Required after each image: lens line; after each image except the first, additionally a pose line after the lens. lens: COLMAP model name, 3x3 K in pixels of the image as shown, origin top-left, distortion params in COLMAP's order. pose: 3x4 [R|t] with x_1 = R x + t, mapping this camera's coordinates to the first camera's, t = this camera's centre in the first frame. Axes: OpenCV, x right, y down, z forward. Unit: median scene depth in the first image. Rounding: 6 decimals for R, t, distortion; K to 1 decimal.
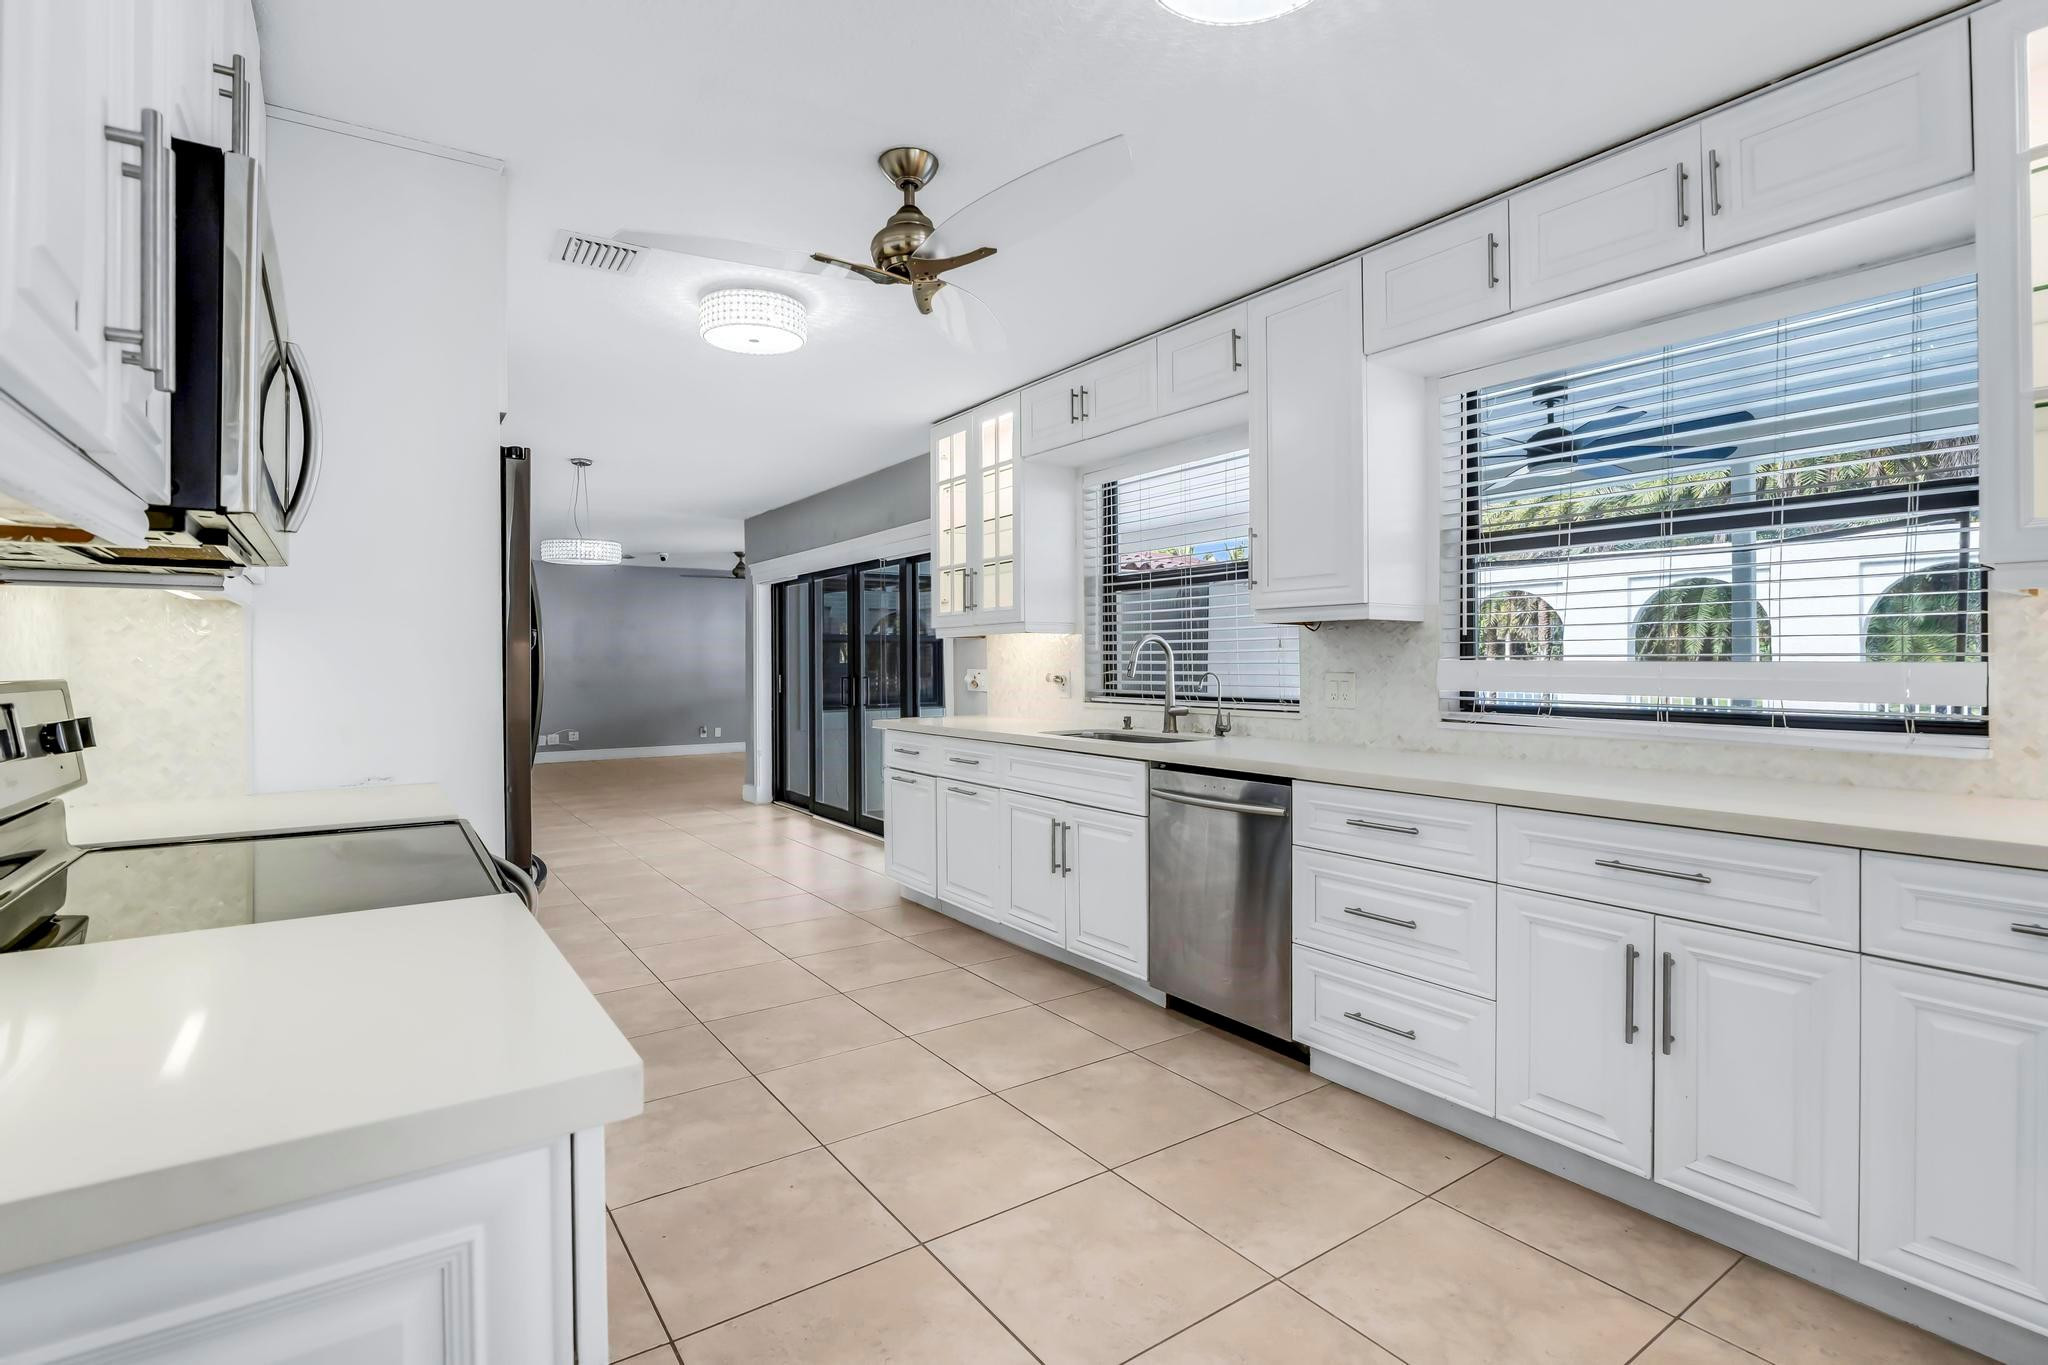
lens RADIAL K [[968.2, 0, 1017.6], [0, 968.2, 673.2], [0, 0, 1]] dist [-0.013855, 0.000183]
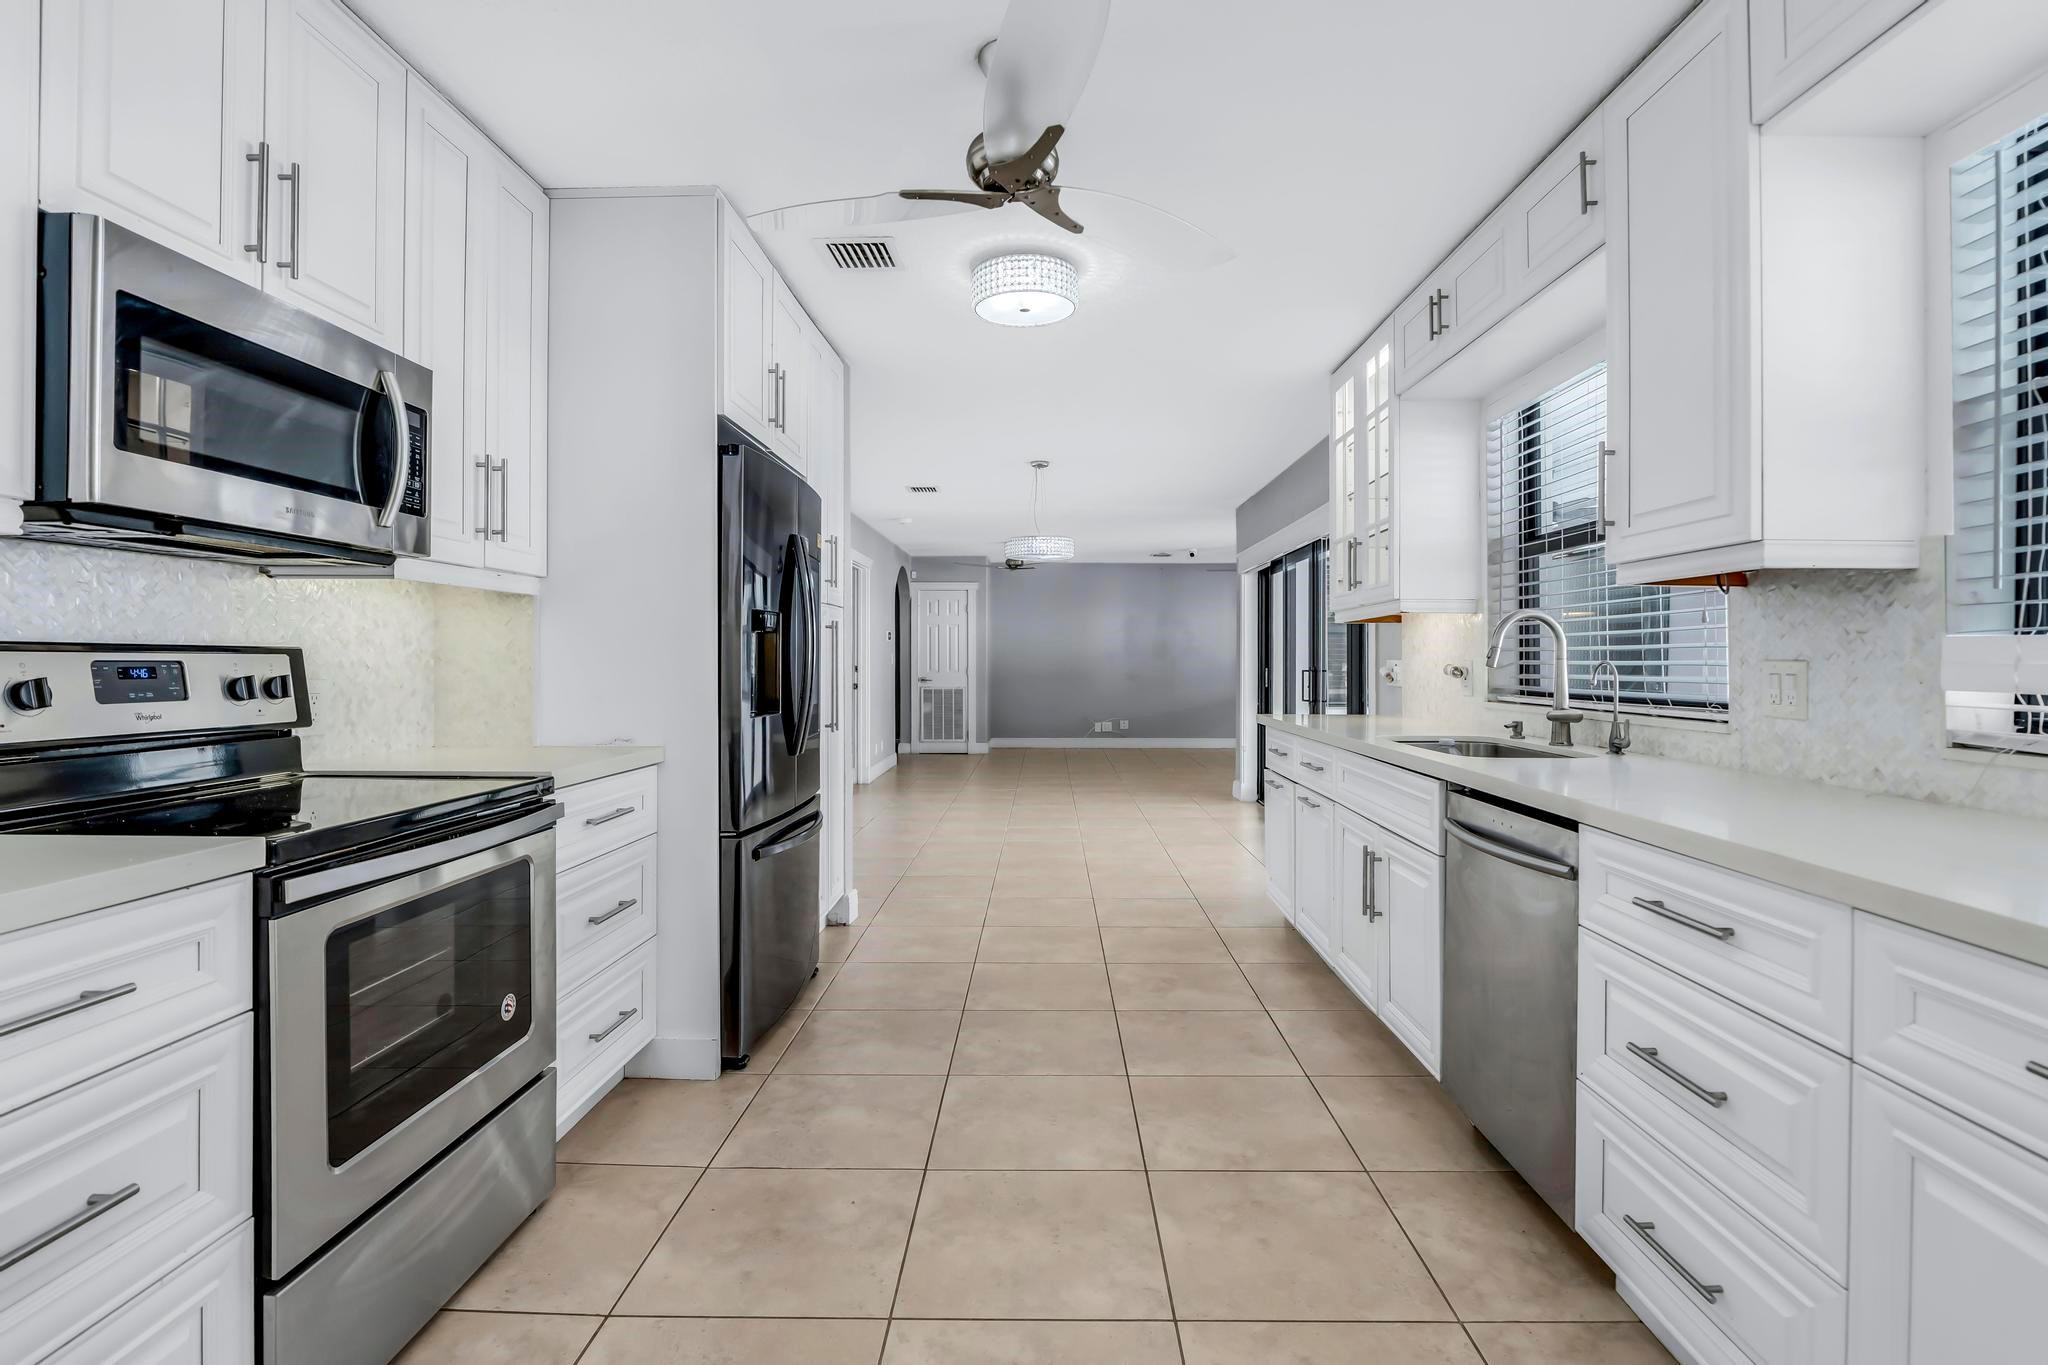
lens RADIAL K [[968.2, 0, 1032.0], [0, 968.2, 666.2], [0, 0, 1]] dist [-0.013855, 0.000183]
pose [[0.817624, 0.009621, -0.575672, 0.283910], [-0.012257, 0.999925, -0.000698, 0.009203], [0.575621, 0.007626, 0.817681, 0.217972]]
